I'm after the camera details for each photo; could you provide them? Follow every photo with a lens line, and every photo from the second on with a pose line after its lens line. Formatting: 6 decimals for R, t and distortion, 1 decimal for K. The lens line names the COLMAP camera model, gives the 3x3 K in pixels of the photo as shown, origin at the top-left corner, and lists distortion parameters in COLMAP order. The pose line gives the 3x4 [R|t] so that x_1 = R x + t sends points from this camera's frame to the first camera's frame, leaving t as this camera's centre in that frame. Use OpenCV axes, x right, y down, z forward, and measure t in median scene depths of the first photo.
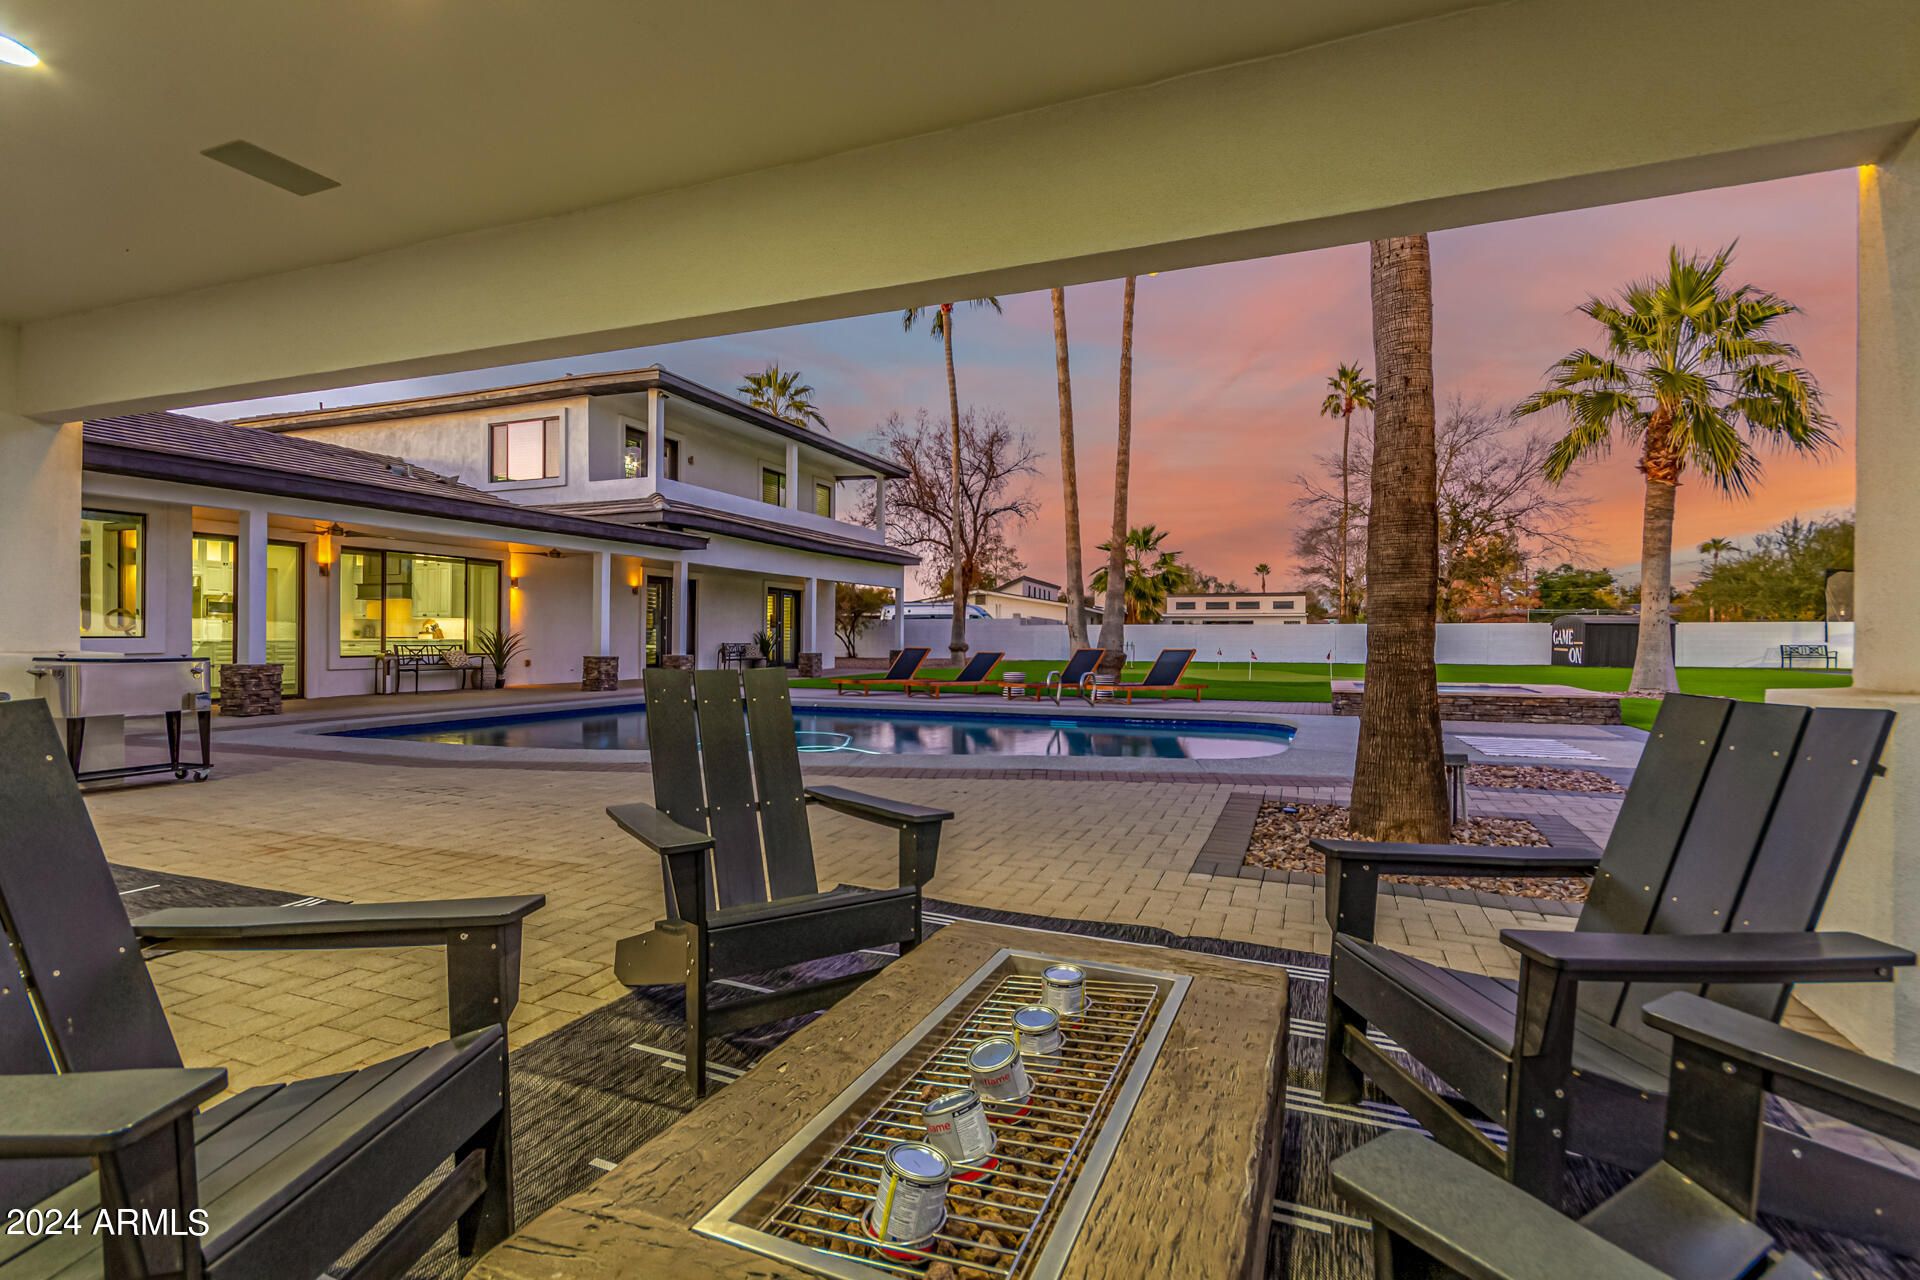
lens RADIAL K [[890.1, 0, 970.7], [0, 890.1, 650.7], [0, 0, 1]] dist [0.010026, -0.000738]
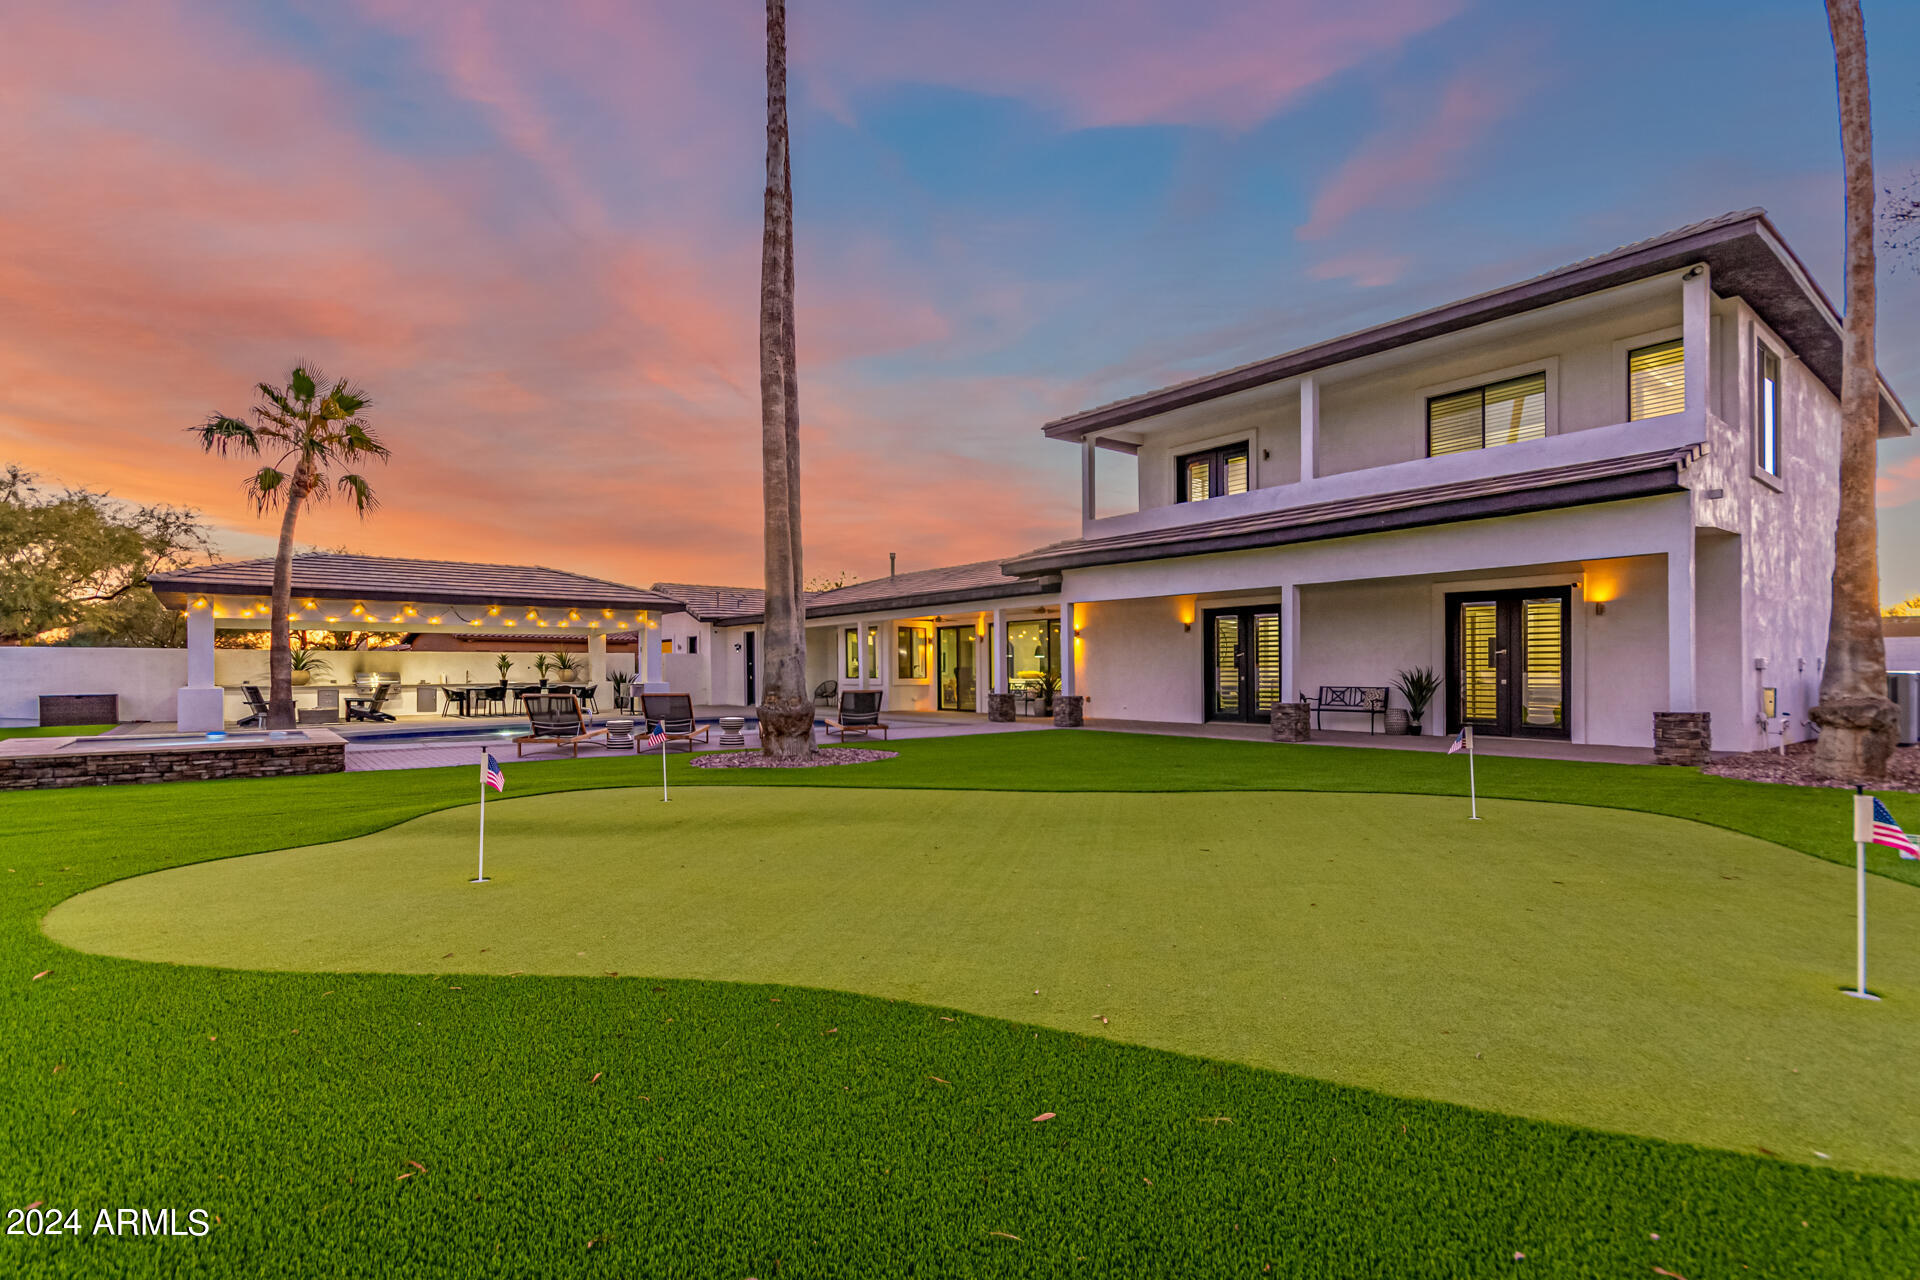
lens RADIAL K [[890.1, 0, 950.0], [0, 890.1, 663.4], [0, 0, 1]] dist [0.010026, -0.000738]
pose [[-0.503755, -0.010308, -0.863785, 0.463030], [-0.013750, 0.999898, -0.003913, -0.020359], [0.863737, 0.009906, -0.503846, 1.059314]]
